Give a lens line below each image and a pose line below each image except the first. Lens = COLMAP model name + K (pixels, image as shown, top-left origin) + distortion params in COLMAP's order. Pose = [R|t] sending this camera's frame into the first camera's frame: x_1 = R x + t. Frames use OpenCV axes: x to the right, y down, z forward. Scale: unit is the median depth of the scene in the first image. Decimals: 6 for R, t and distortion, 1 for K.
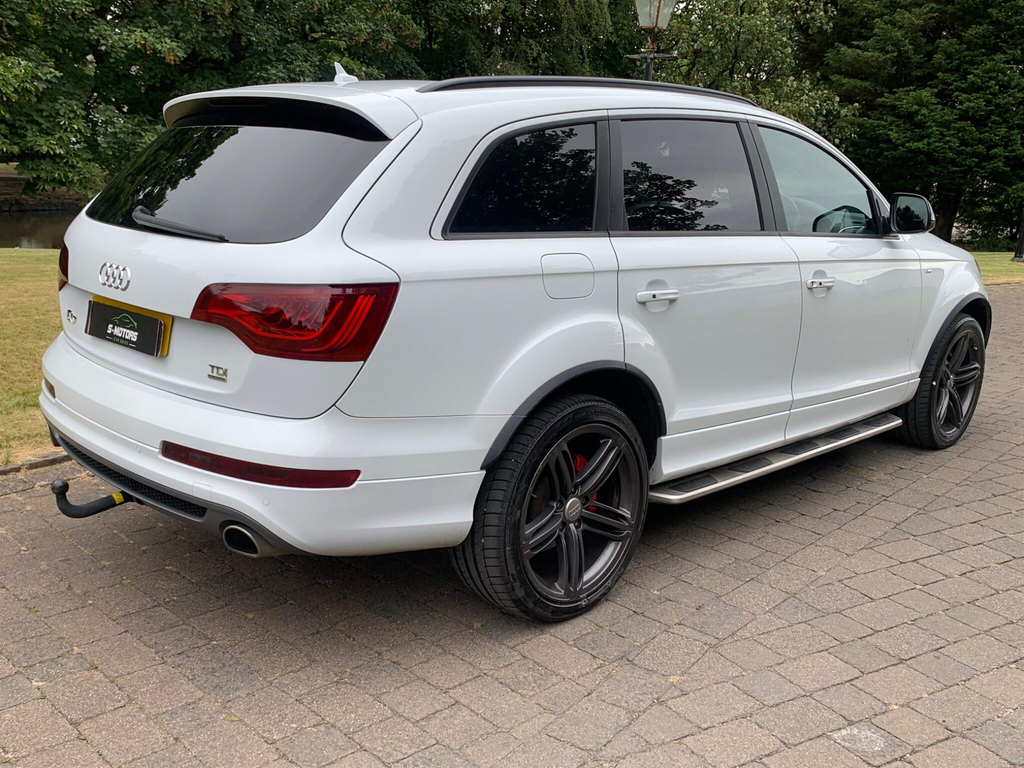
lens RADIAL K [[1006.4, 0, 514.7], [0, 1006.4, 391.9], [0, 0, 1]] dist [0.012960, 0.000000]
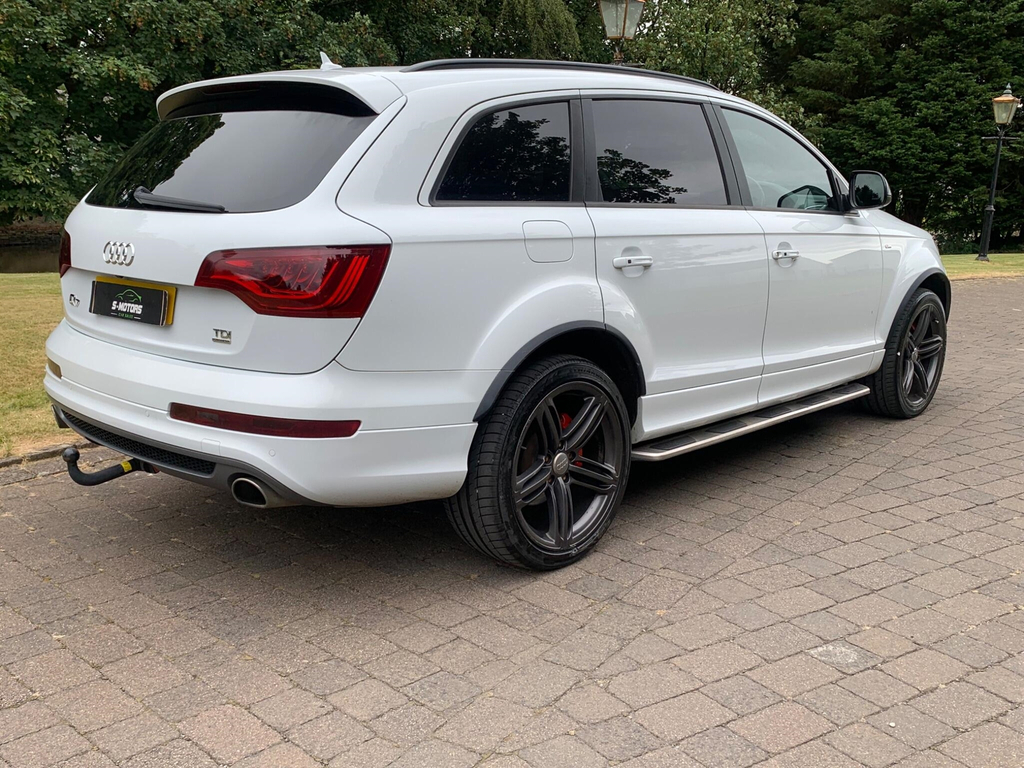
lens RADIAL K [[1004.9, 0, 527.2], [0, 1004.9, 394.5], [0, 0, 1]] dist [0.020272, 0.000000]
pose [[0.998910, -0.035106, 0.030753, -0.007061], [0.035778, 0.999127, -0.021552, 0.064991], [-0.029969, 0.022629, 0.999295, -0.057068]]
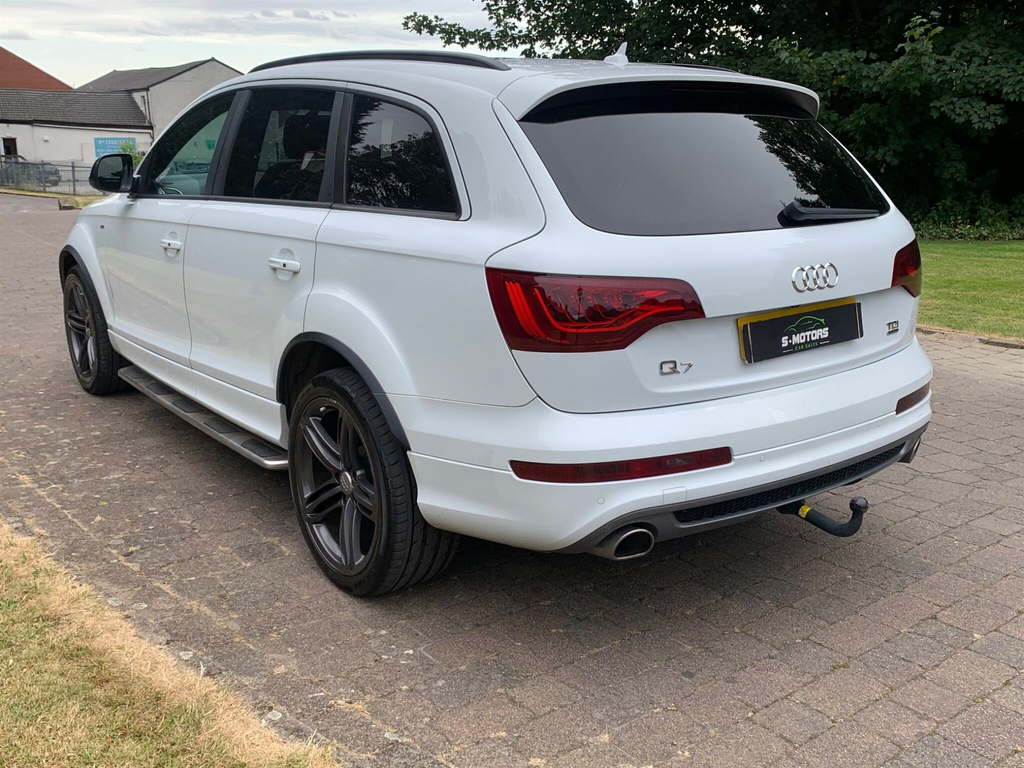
lens RADIAL K [[986.2, 0, 510.1], [0, 986.2, 381.6], [0, 0, 1]] dist [0.035196, 0.000000]
pose [[0.110829, -0.266013, 0.957577, -1.243166], [0.237206, 0.942747, 0.234439, -0.285476], [-0.965117, 0.201161, 0.167584, 1.048406]]
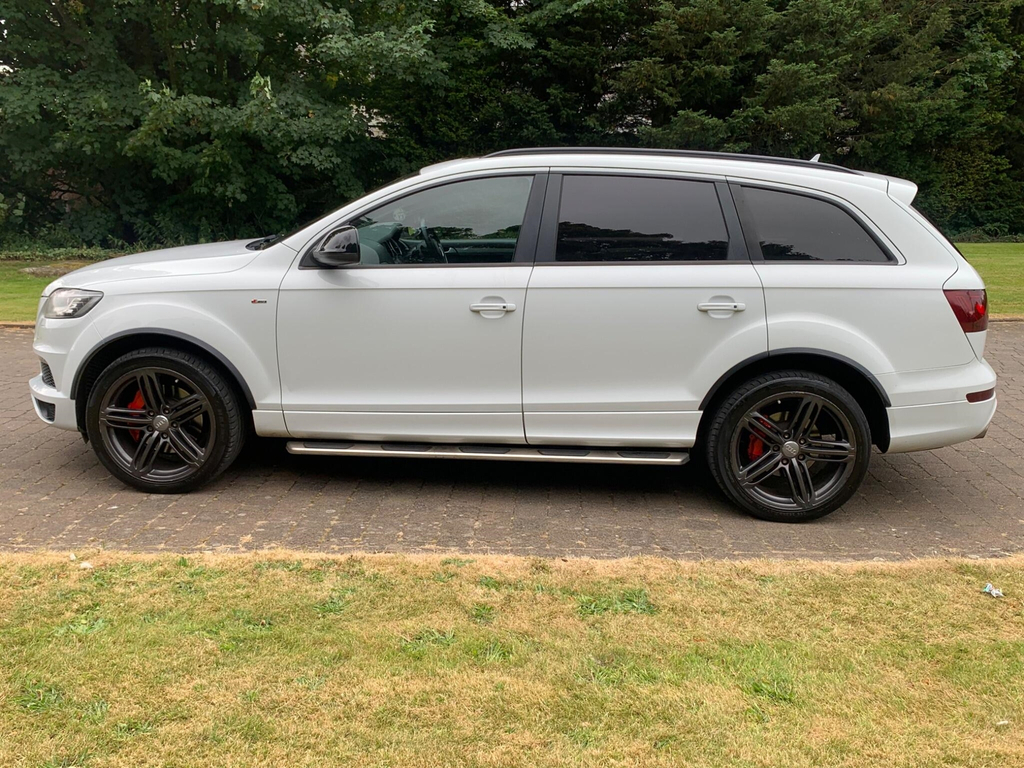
lens RADIAL K [[986.2, 0, 512.7], [0, 986.2, 381.3], [0, 0, 1]] dist [0.035196, 0.000000]
pose [[-0.688281, -0.191292, 0.699769, -1.057506], [0.134991, 0.913988, 0.382626, -0.699043], [-0.712774, 0.357817, -0.603258, 2.525895]]
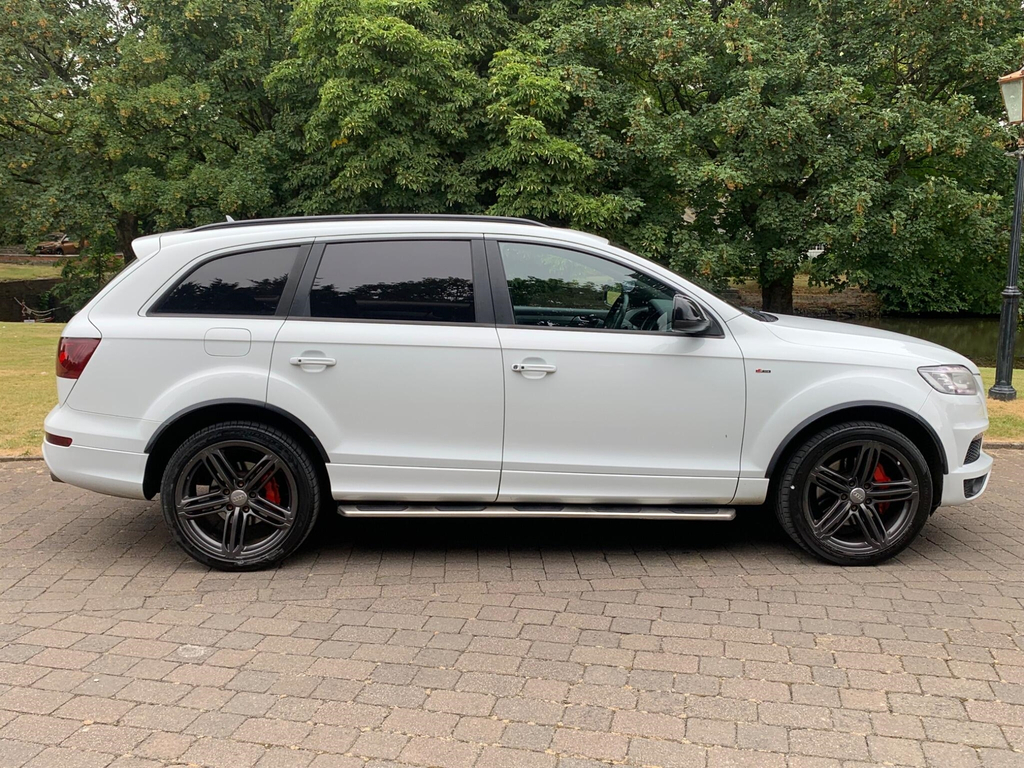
lens RADIAL K [[1022.8, 0, 511.5], [0, 1022.8, 373.6], [0, 0, 1]] dist [0.023270, 0.000000]
pose [[0.730139, 0.053215, -0.681223, 1.384462], [-0.140169, 0.987426, -0.073099, -0.011368], [0.668767, 0.148859, 0.728417, 0.126432]]
